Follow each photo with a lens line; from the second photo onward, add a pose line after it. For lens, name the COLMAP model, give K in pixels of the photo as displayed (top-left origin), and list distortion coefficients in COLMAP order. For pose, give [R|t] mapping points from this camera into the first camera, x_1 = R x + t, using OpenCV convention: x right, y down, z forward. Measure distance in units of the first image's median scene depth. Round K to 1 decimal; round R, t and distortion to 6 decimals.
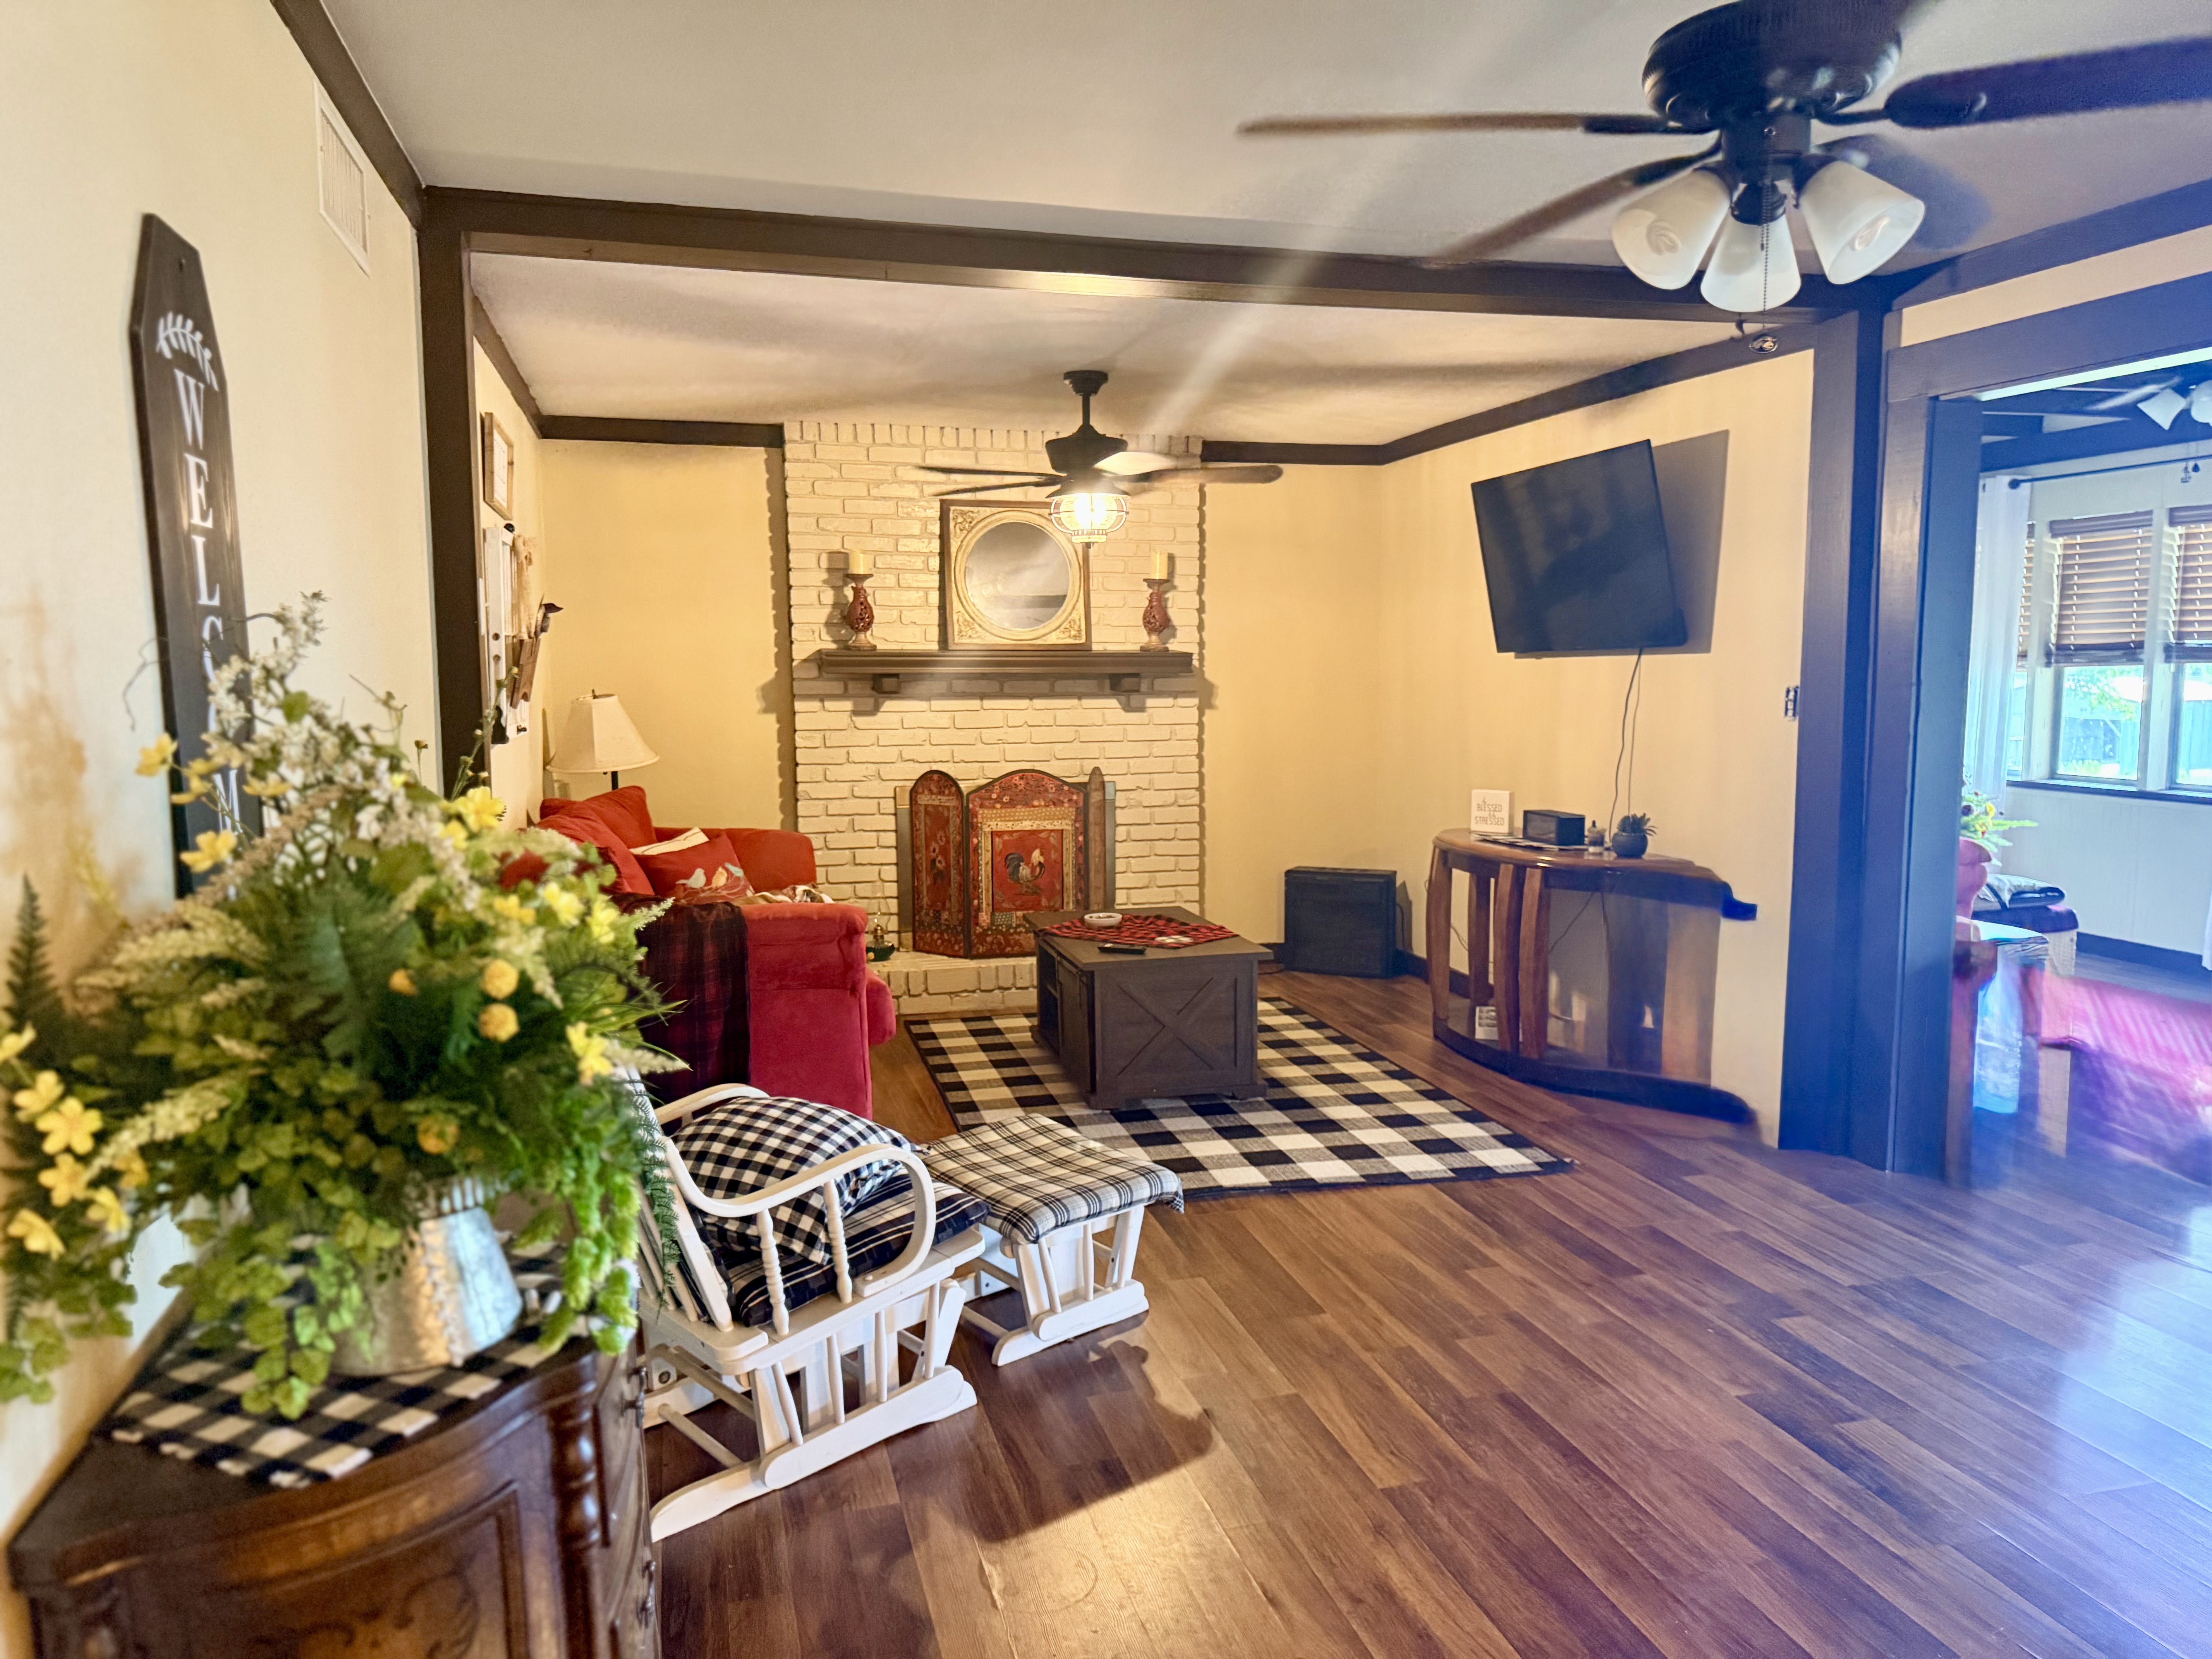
lens RADIAL K [[1526.7, 0, 1131.9], [0, 1526.7, 840.5], [0, 0, 1]] dist [0.055332, -0.057132]
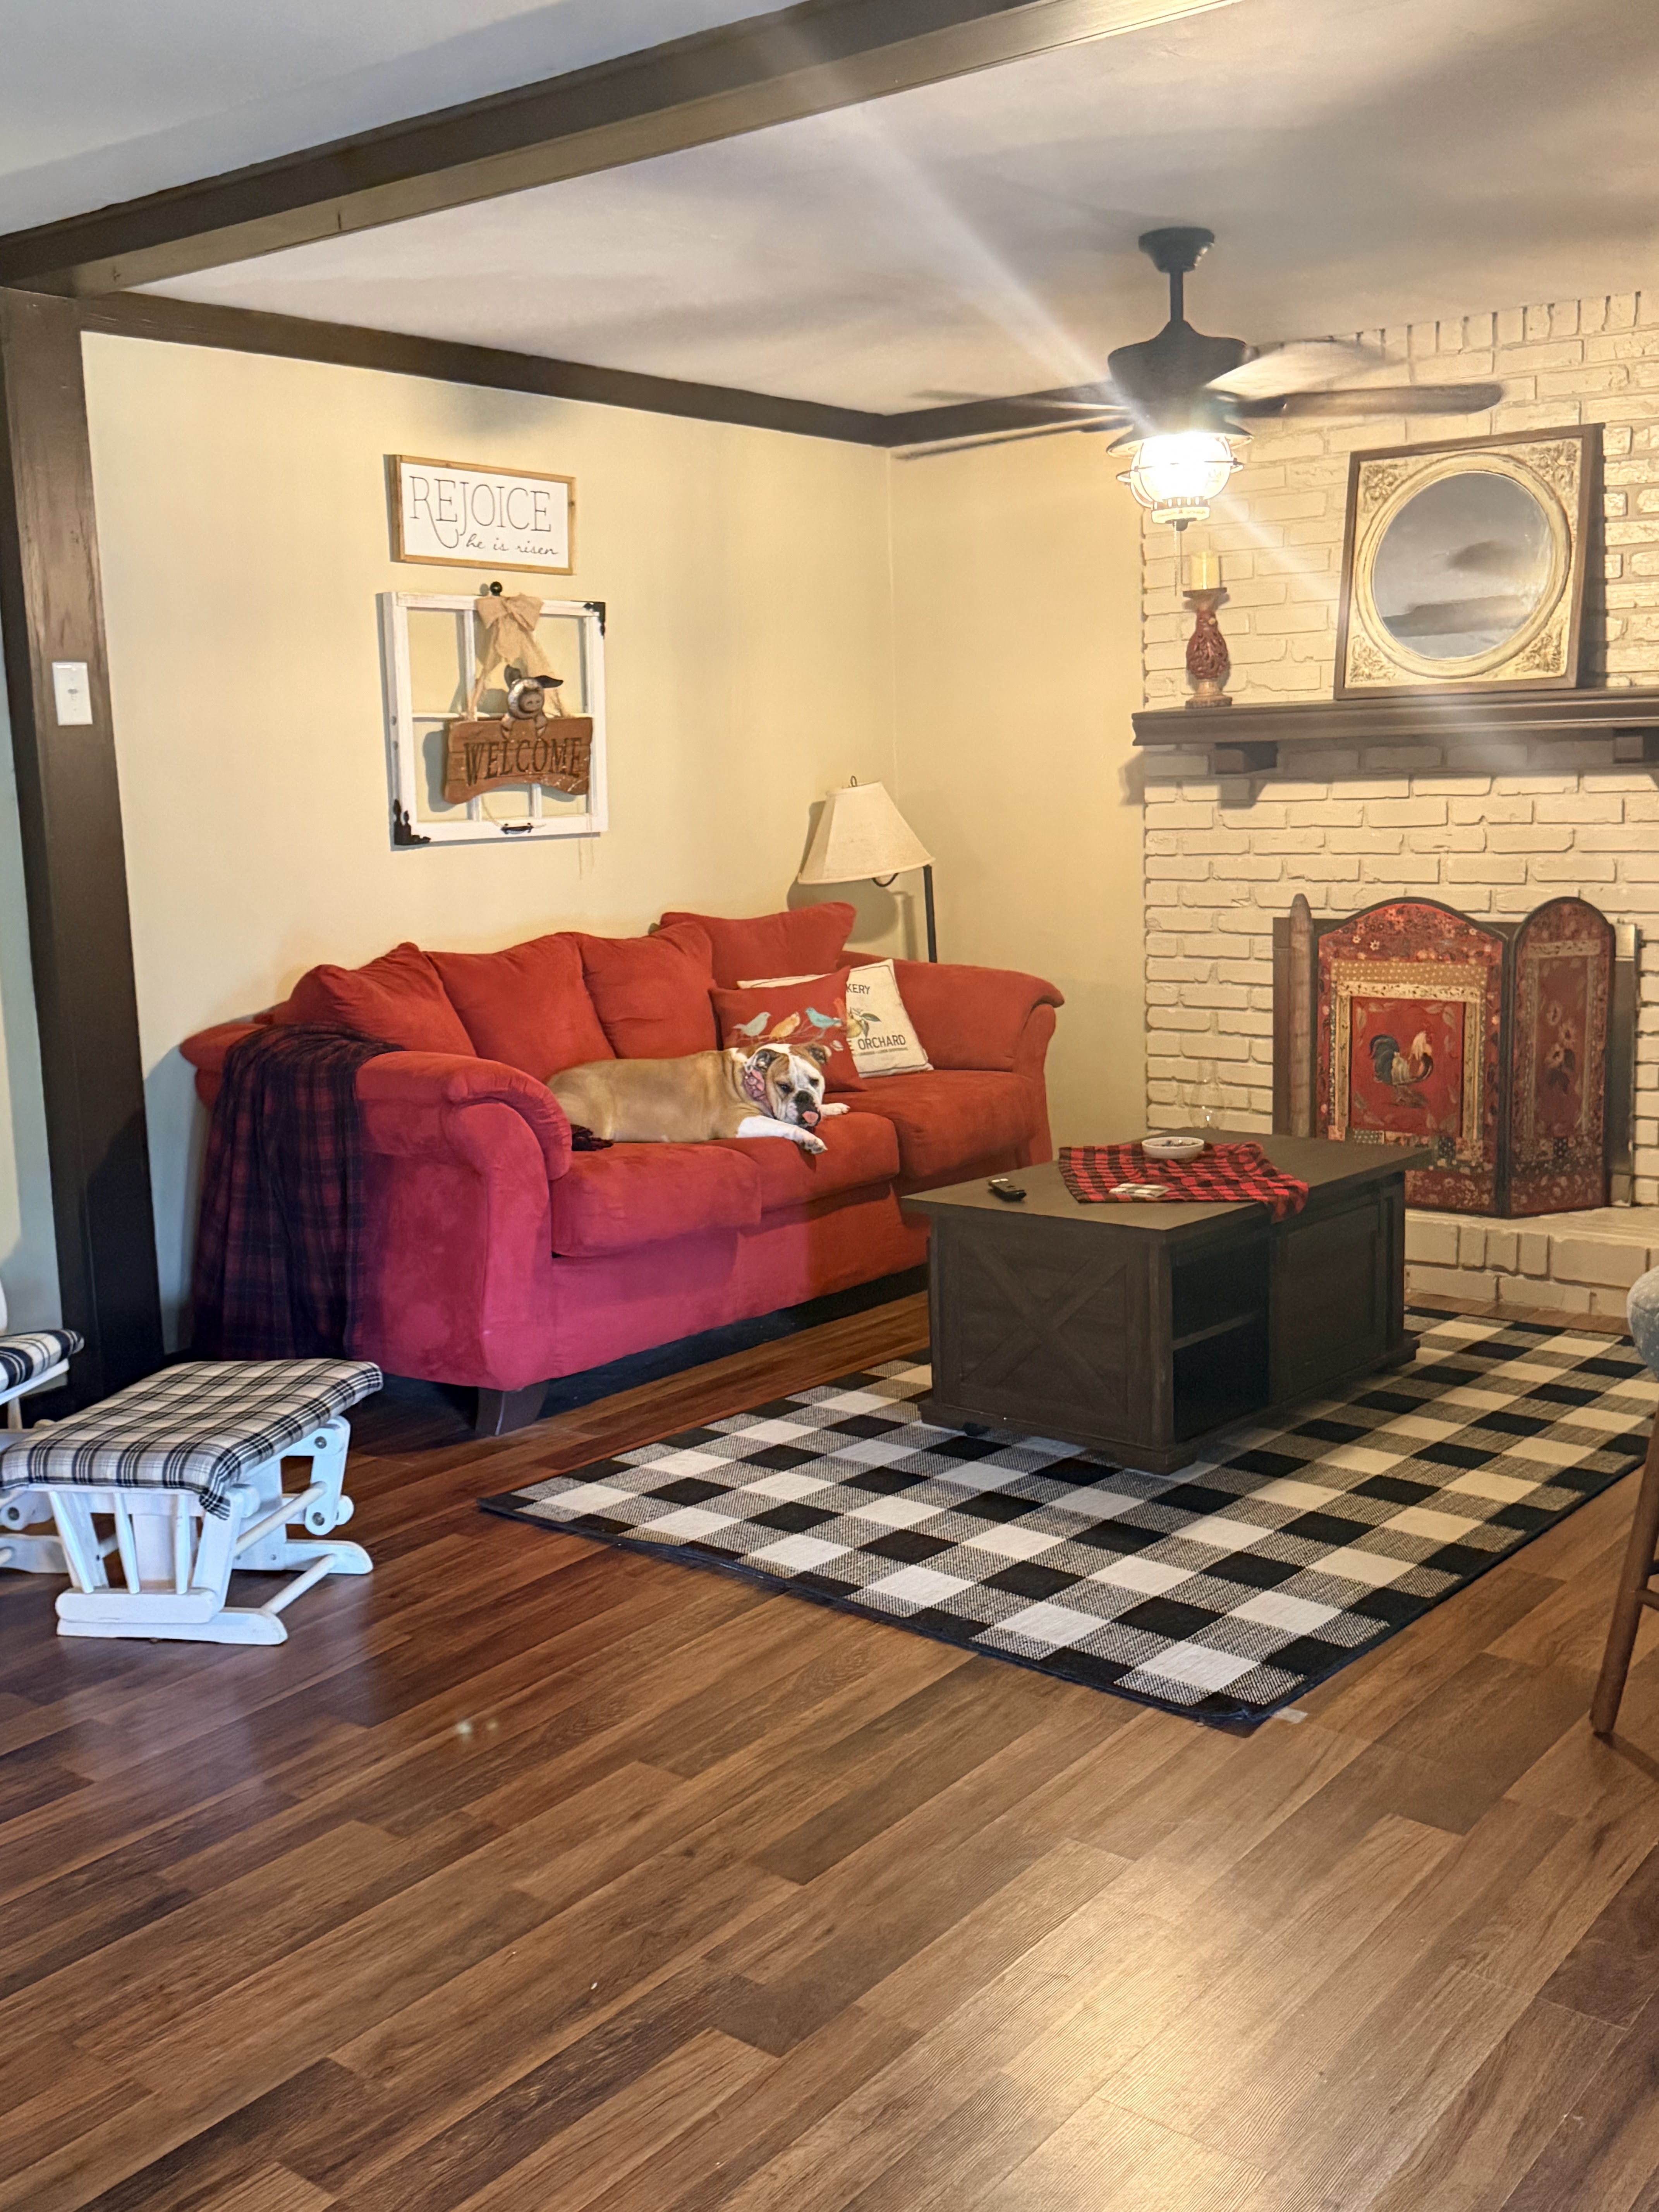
lens RADIAL K [[2211.2, 0, 826.1], [0, 2211.2, 1103.4], [0, 0, 1]] dist [0.097302, 0.000000]
pose [[0.590136, 0.110628, -0.799688, 0.501980], [-0.063406, 0.993858, 0.090699, -0.031011], [0.804810, -0.002820, 0.593526, 0.295709]]
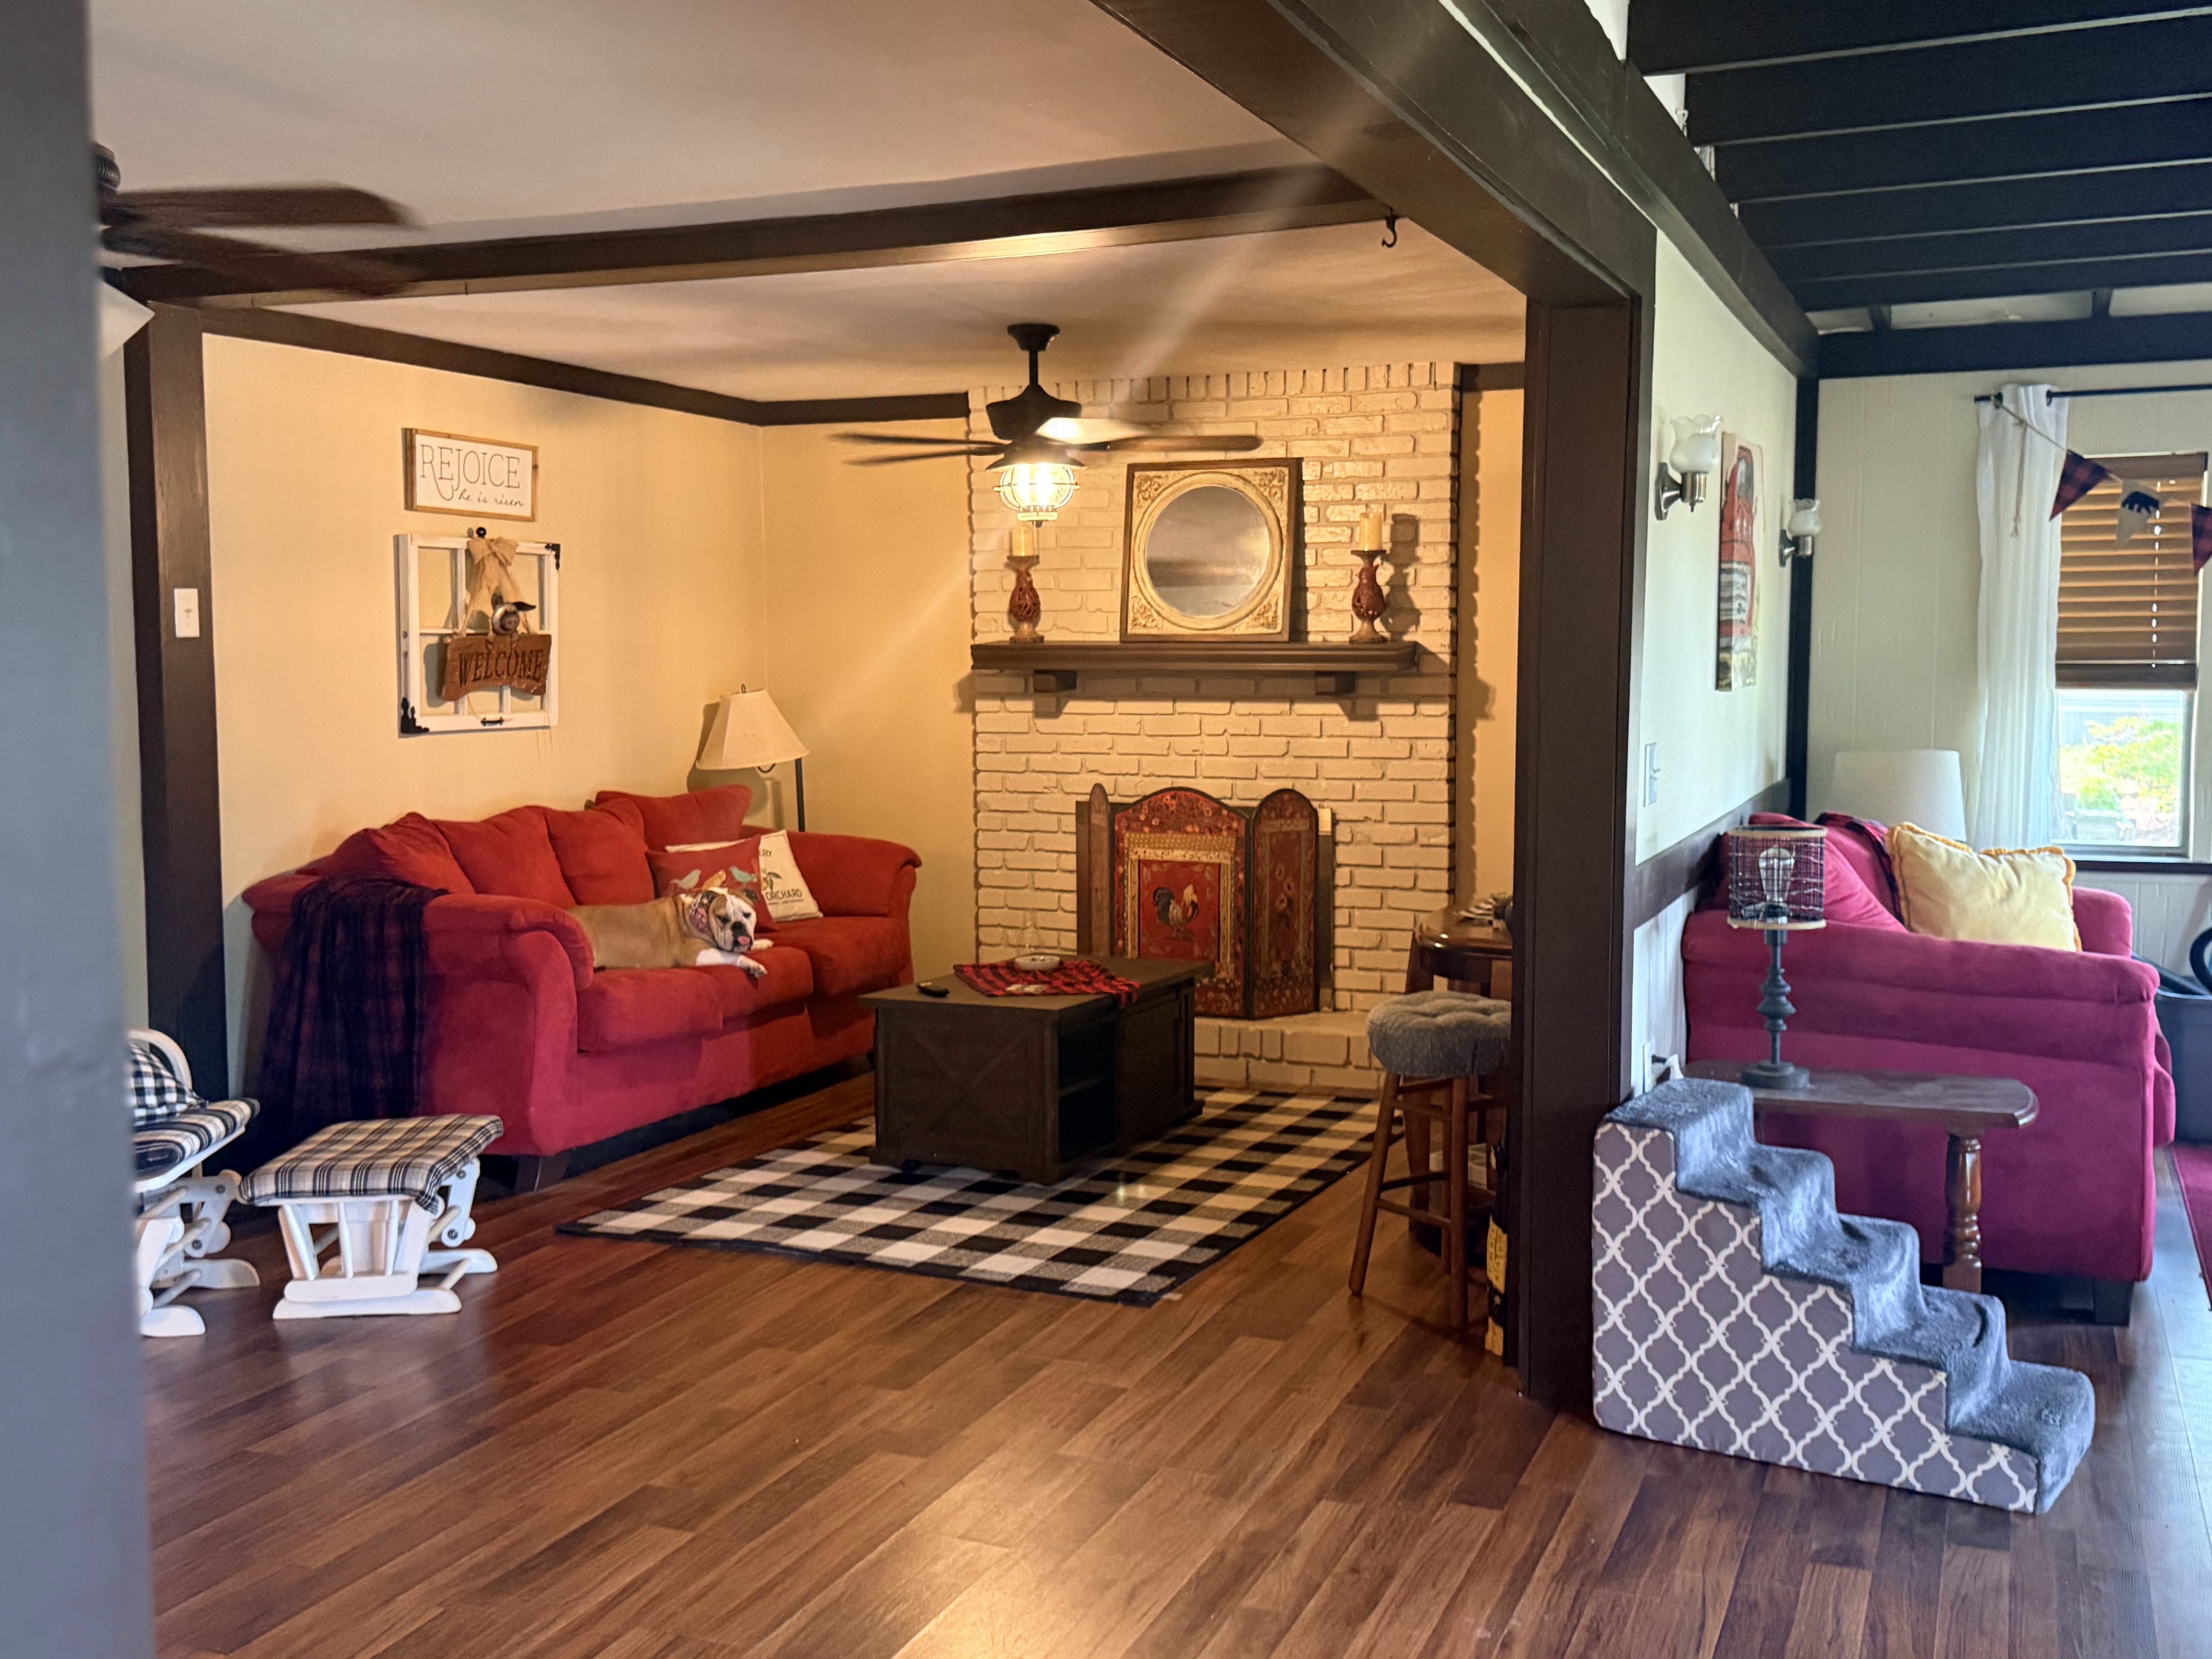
lens RADIAL K [[2211.2, 0, 1156.5], [0, 2211.2, 805.5], [0, 0, 1]] dist [0.097302, 0.000000]
pose [[0.797828, 0.047462, -0.601014, 0.633194], [-0.071264, 0.997332, -0.015842, -0.016887], [0.598659, 0.055470, 0.799081, 0.043306]]
